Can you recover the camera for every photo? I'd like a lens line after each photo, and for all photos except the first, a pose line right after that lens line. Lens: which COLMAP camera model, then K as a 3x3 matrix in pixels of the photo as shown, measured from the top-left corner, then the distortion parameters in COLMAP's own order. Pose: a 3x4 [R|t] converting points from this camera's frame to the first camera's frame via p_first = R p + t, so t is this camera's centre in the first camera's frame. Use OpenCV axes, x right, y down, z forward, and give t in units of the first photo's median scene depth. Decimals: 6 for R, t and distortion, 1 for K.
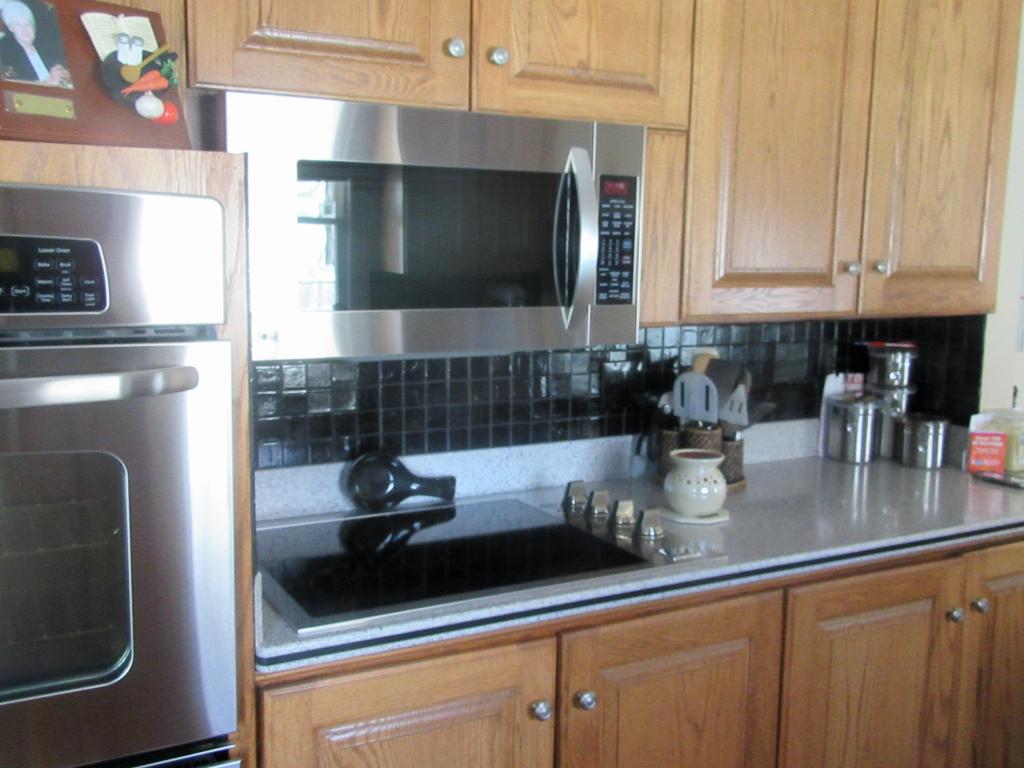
lens RADIAL K [[1013.2, 0, 512.0], [0, 1013.2, 384.0], [0, 0, 1]] dist [0.010796, 0.020823]
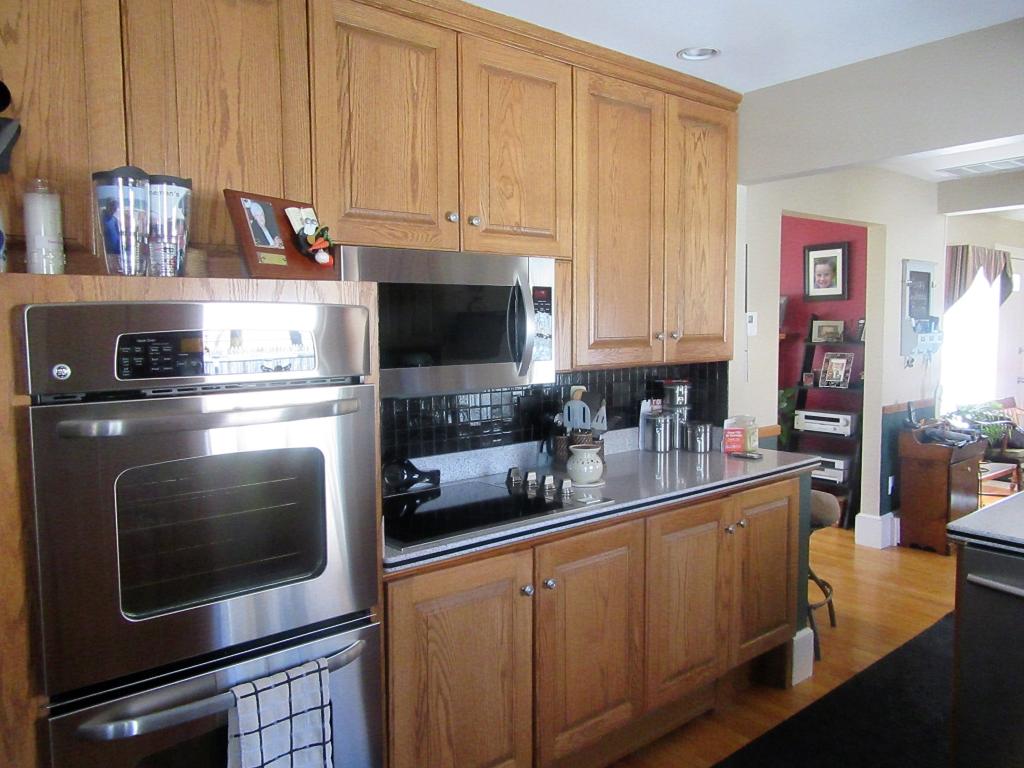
lens RADIAL K [[763.9, 0, 512.0], [0, 763.9, 384.0], [0, 0, 1]] dist [-0.003115, -0.000736]
pose [[0.978939, -0.039401, 0.200315, -0.186150], [0.051101, 0.997255, -0.053575, 0.025794], [-0.197654, 0.062682, 0.978266, -0.234378]]
